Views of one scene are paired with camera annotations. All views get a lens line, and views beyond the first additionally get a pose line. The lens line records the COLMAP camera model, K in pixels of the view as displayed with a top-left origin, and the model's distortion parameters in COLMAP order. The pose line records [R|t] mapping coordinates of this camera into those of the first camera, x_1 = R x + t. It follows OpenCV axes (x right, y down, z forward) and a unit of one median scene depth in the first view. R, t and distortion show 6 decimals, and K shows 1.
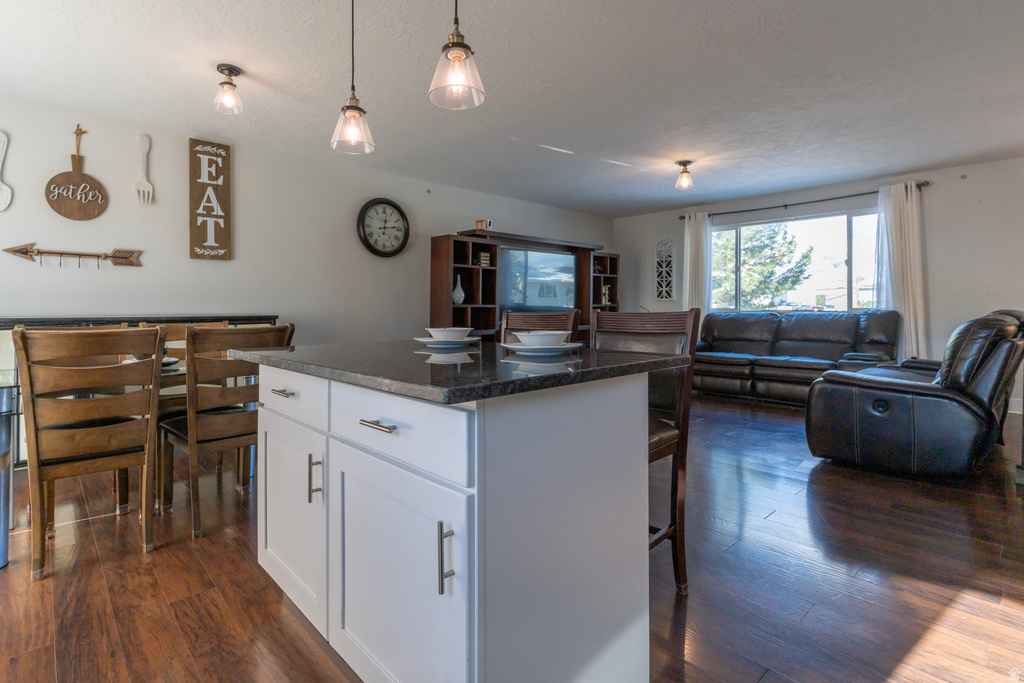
lens RADIAL K [[495.8, 0, 484.5], [0, 495.8, 307.3], [0, 0, 1]] dist [-0.001531, 0.004878]
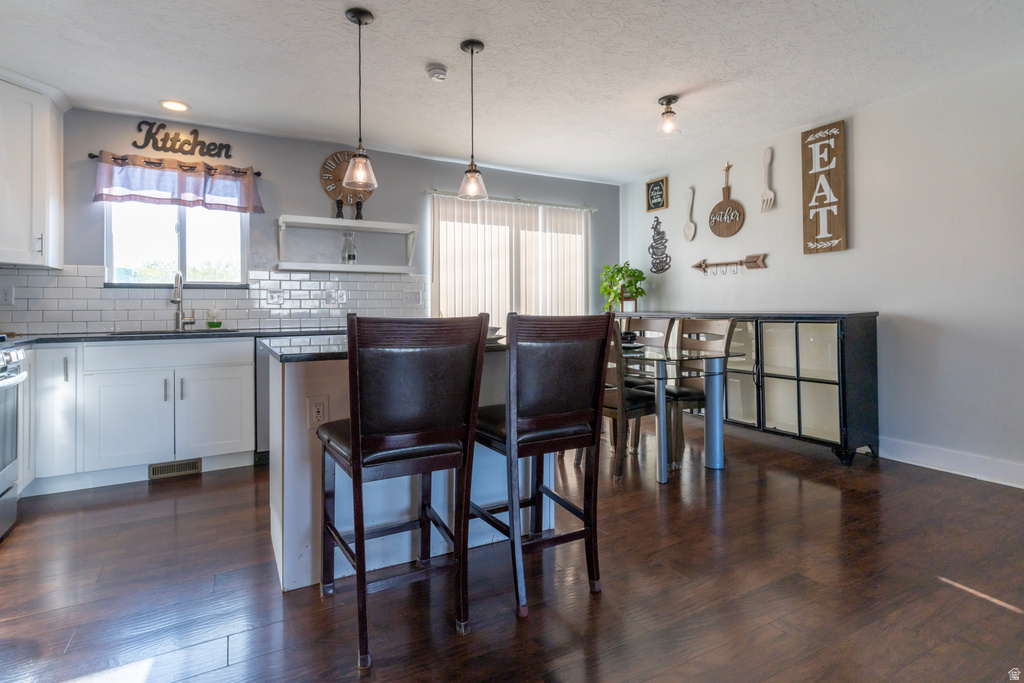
lens RADIAL K [[495.8, 0, 493.3], [0, 495.8, 306.4], [0, 0, 1]] dist [-0.001531, 0.004878]
pose [[-0.241772, 0.003745, -0.970326, 0.391037], [0.010606, 0.999943, 0.001216, -0.001698], [0.970275, -0.009998, -0.241798, 0.482918]]
